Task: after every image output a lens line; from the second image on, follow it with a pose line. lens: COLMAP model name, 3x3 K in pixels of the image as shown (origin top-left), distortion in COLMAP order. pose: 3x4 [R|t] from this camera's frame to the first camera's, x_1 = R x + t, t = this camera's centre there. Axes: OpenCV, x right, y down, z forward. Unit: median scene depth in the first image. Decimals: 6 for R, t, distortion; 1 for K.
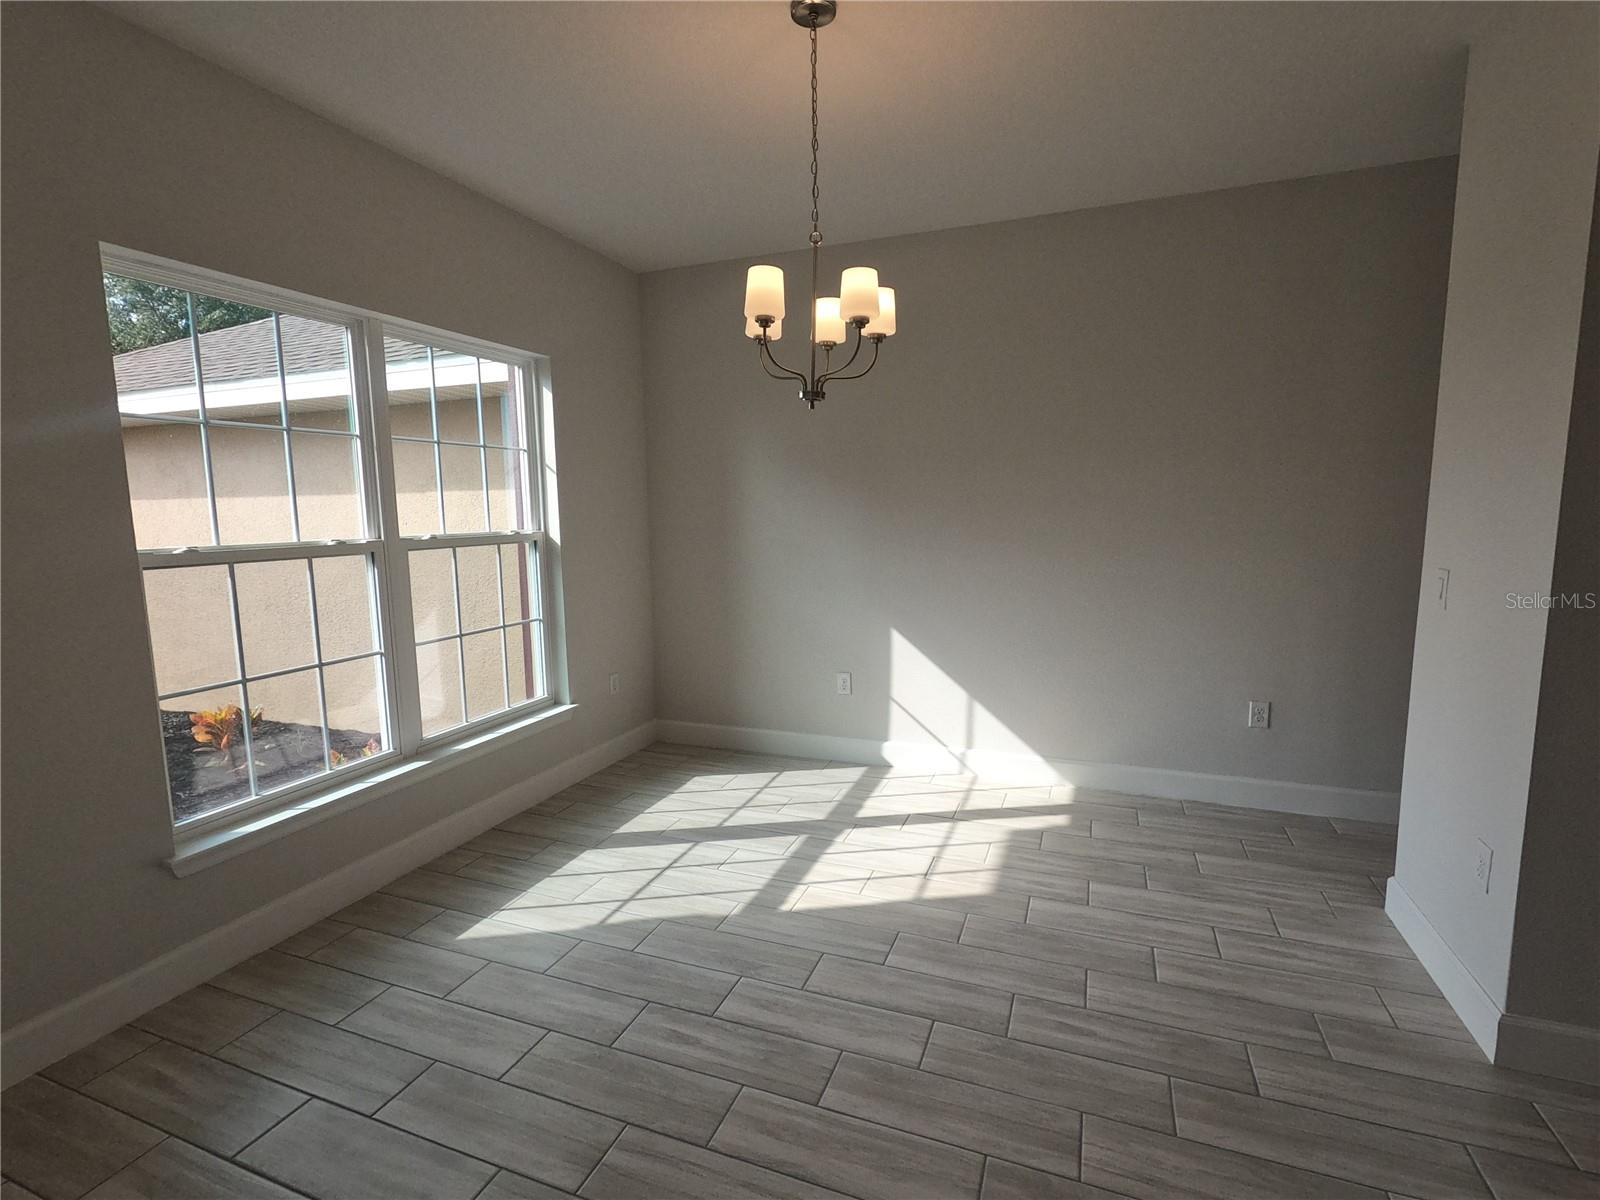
lens RADIAL K [[762.3, 0, 803.4], [0, 762.3, 604.4], [0, 0, 1]] dist [0.000566, 0.000307]
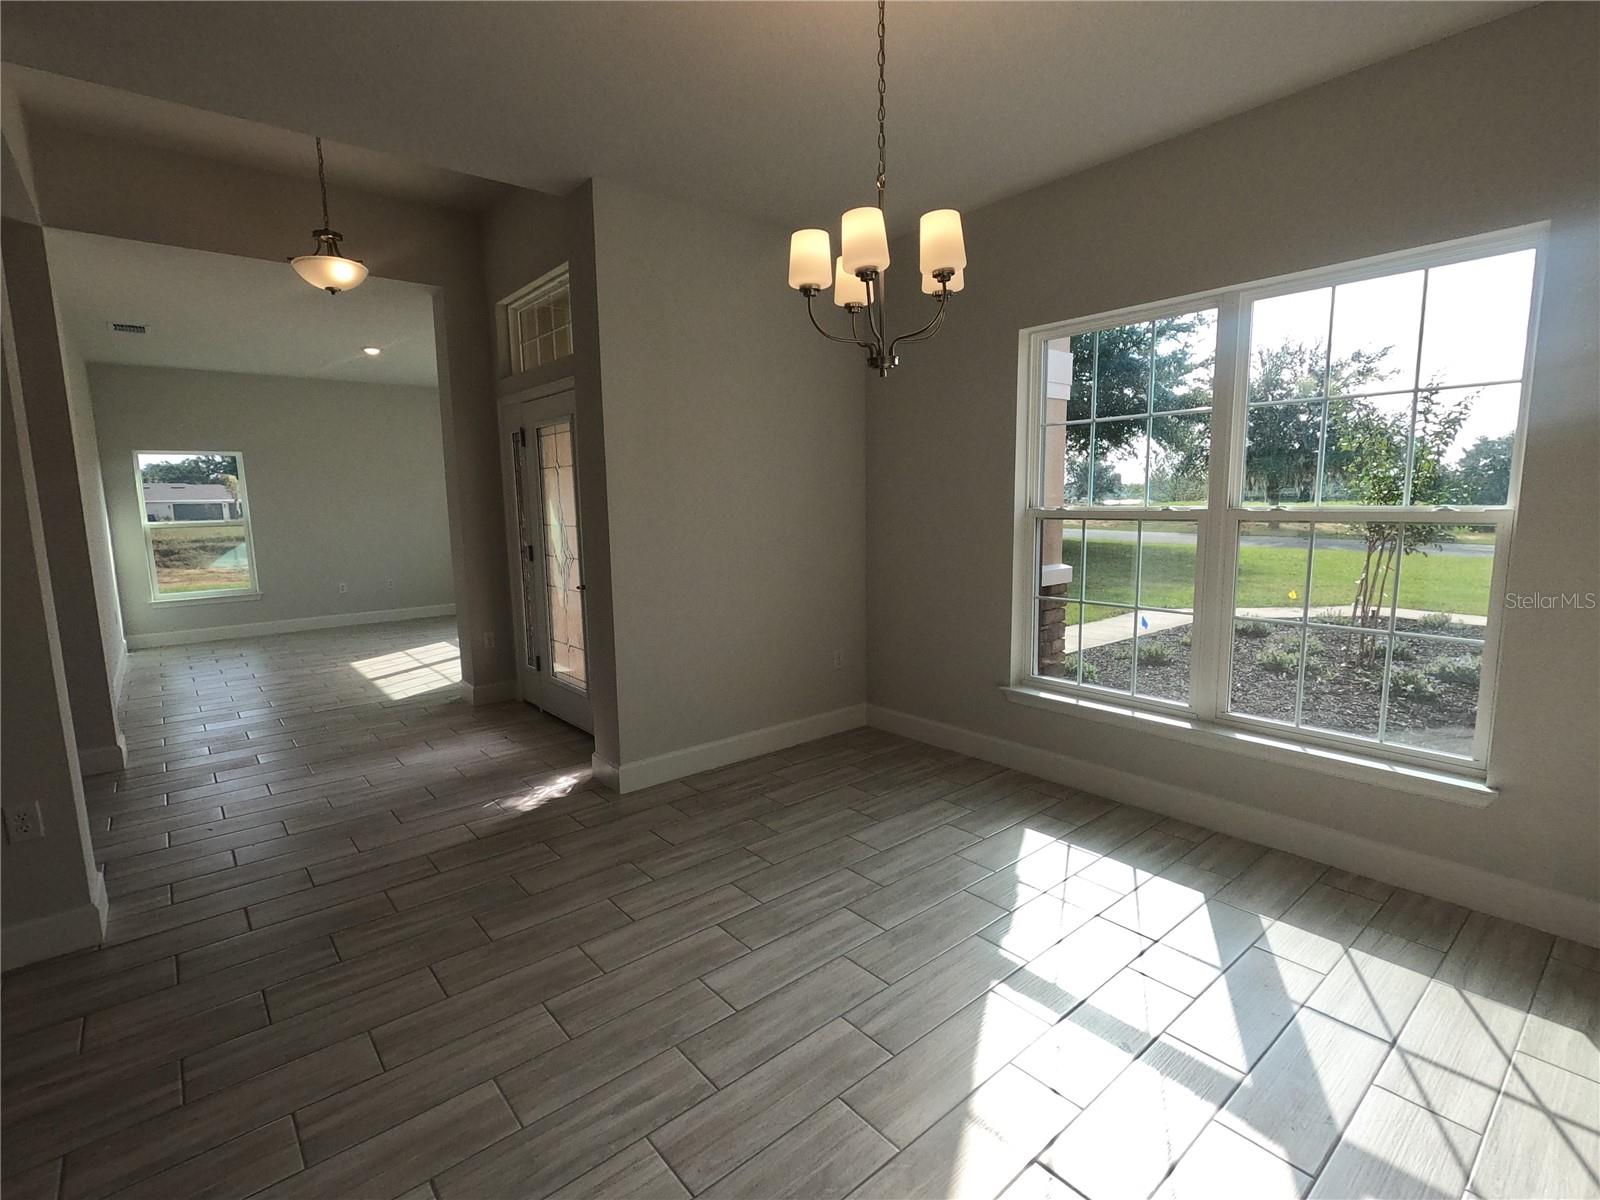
lens RADIAL K [[762.3, 0, 803.4], [0, 762.3, 604.4], [0, 0, 1]] dist [0.000566, 0.000307]
pose [[-0.472926, 0.146807, -0.868786, 0.799983], [-0.091251, 0.972559, 0.214015, -0.163063], [0.876364, 0.180491, -0.446553, 1.247843]]
